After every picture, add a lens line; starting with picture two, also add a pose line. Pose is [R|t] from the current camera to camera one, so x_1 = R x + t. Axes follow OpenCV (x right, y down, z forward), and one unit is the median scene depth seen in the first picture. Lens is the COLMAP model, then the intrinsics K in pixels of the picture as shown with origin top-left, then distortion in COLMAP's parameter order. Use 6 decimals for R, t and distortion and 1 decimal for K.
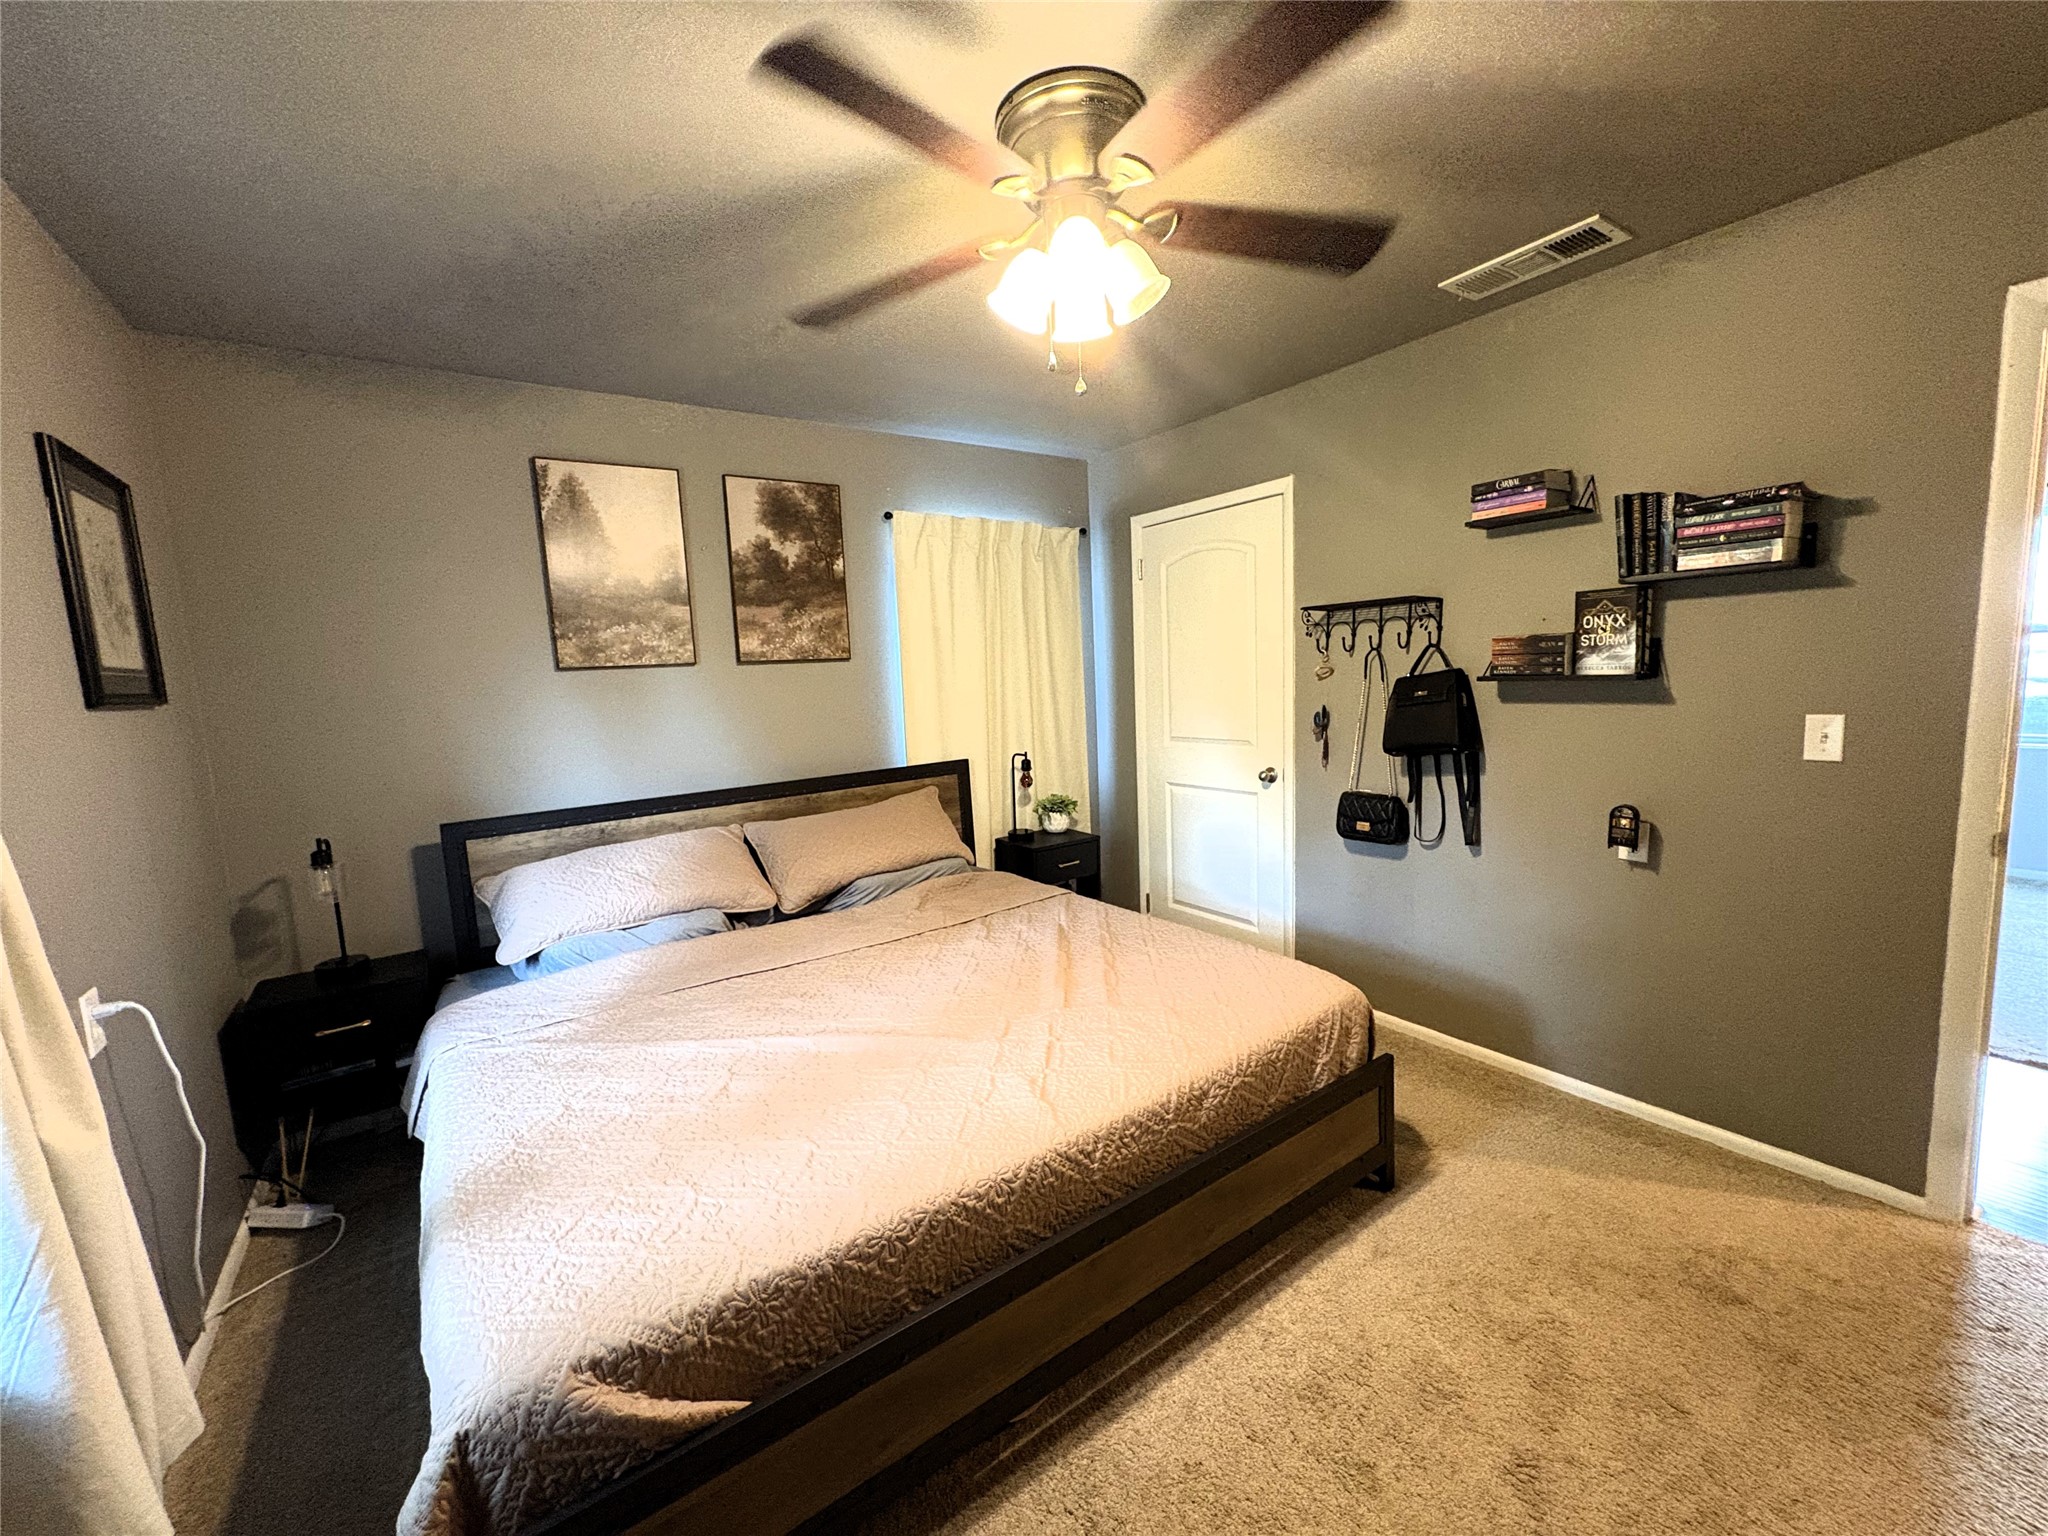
lens RADIAL K [[816.9, 0, 1019.4], [0, 816.9, 770.7], [0, 0, 1]] dist [0.003224, -0.000170]
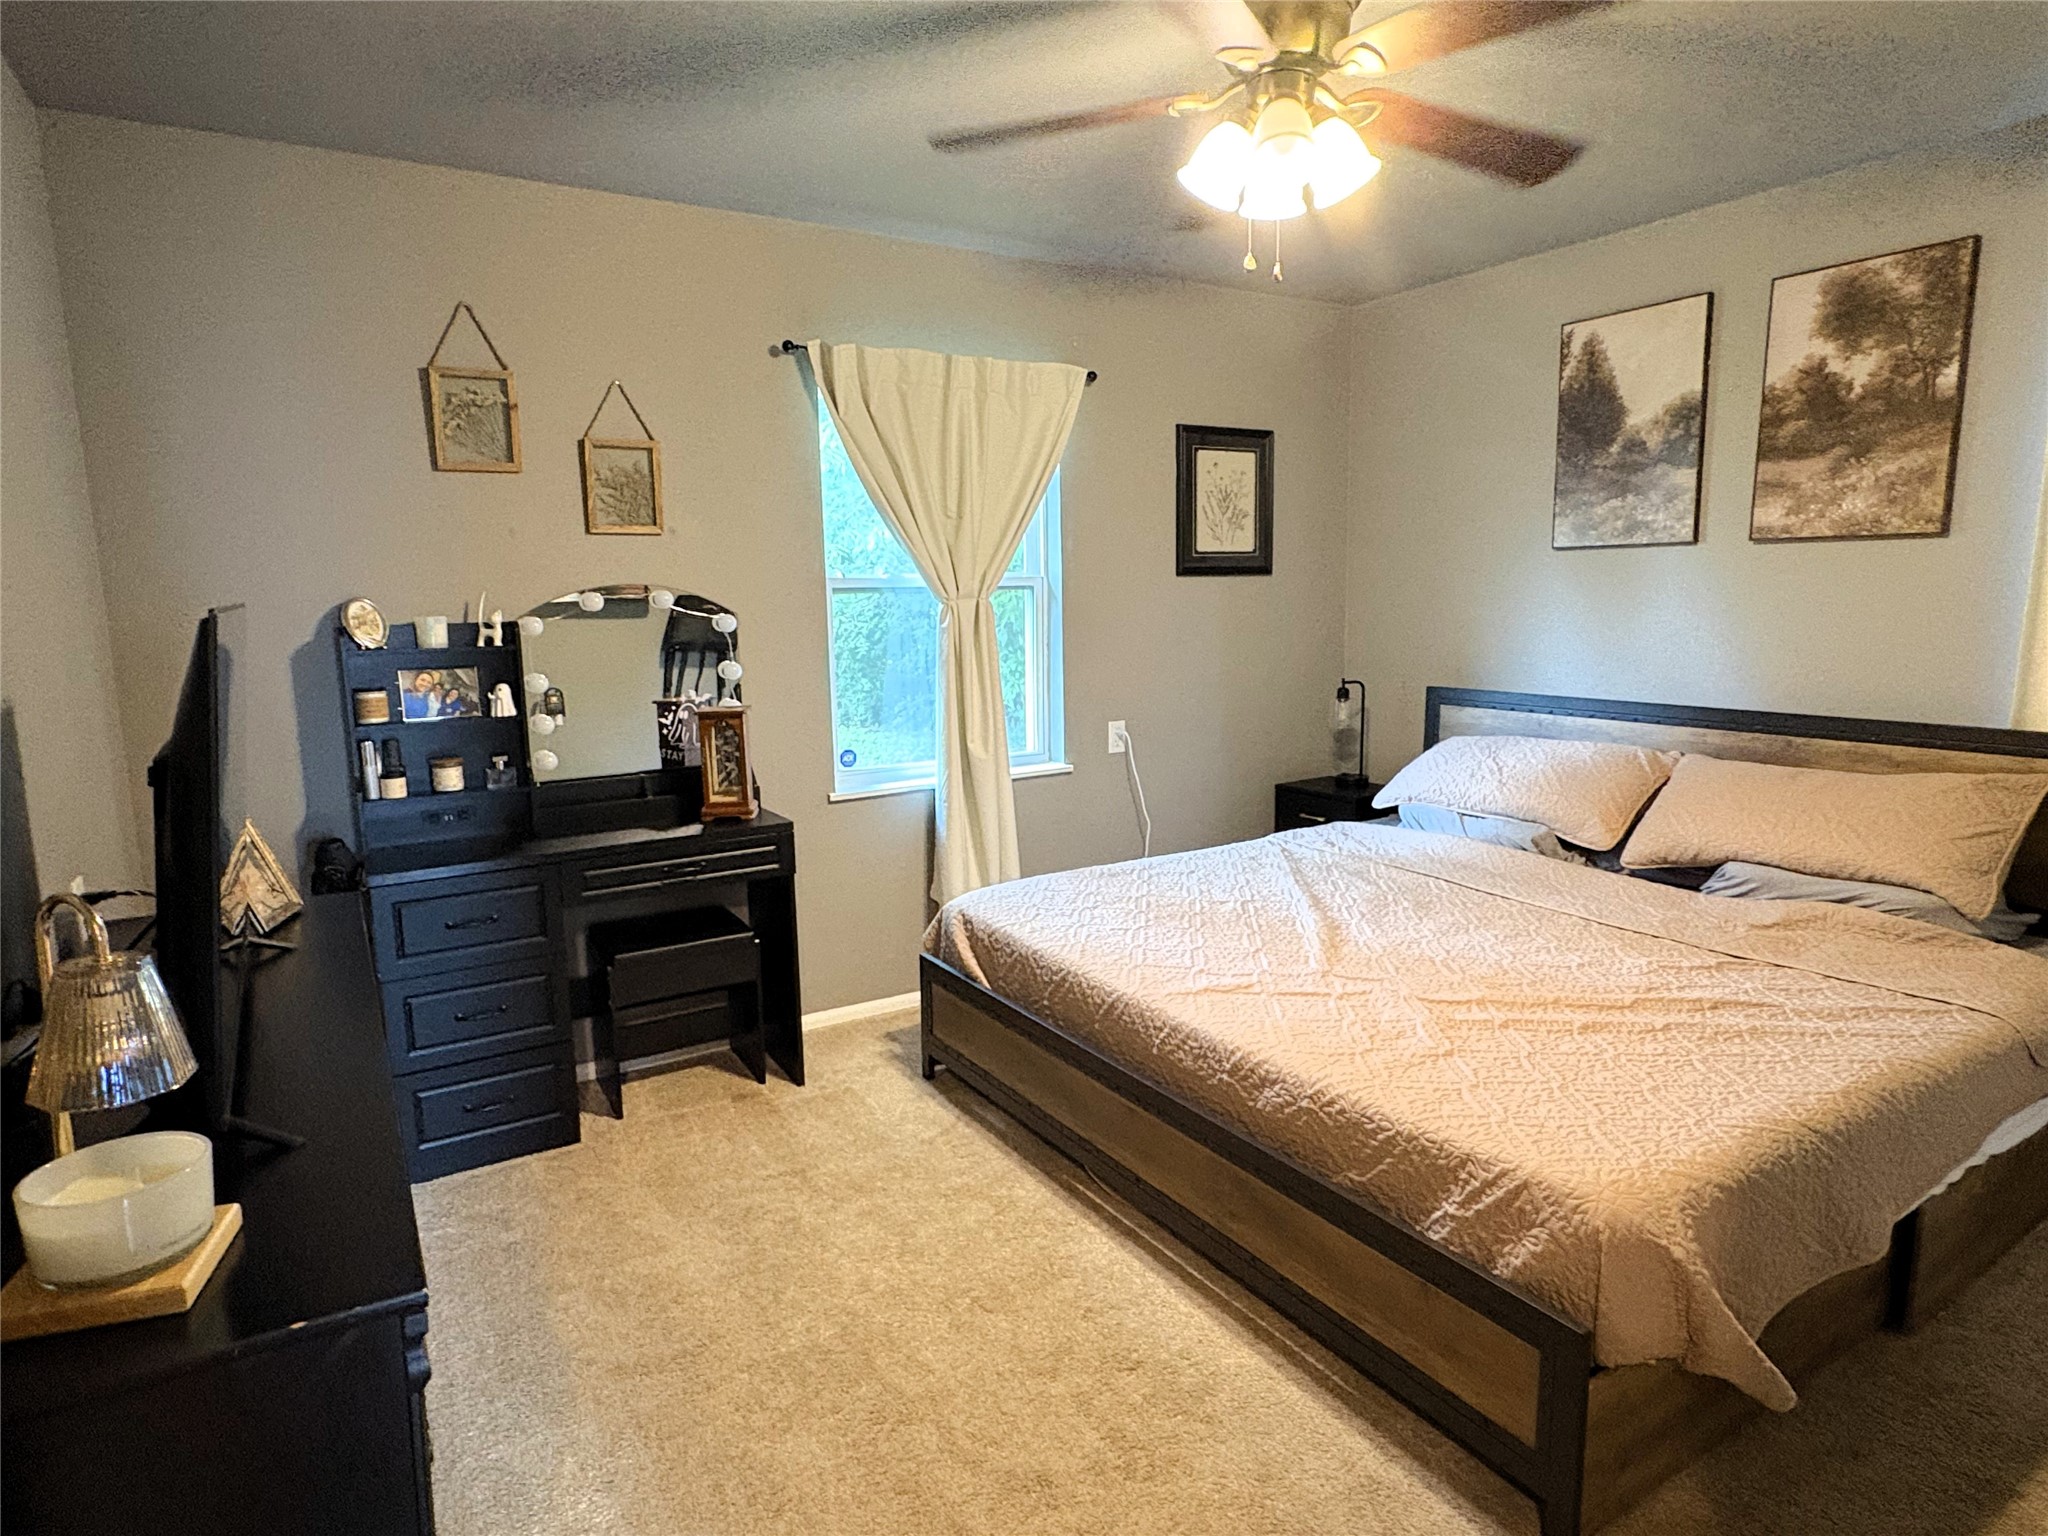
lens RADIAL K [[1145.8, 0, 1020.4], [0, 1145.8, 763.5], [0, 0, 1]] dist [0.003699, -0.000020]
pose [[-0.055670, 0.204296, -0.977325, 0.746587], [-0.103176, 0.972425, 0.209149, -0.086303], [0.993104, 0.112480, -0.033056, 0.408848]]
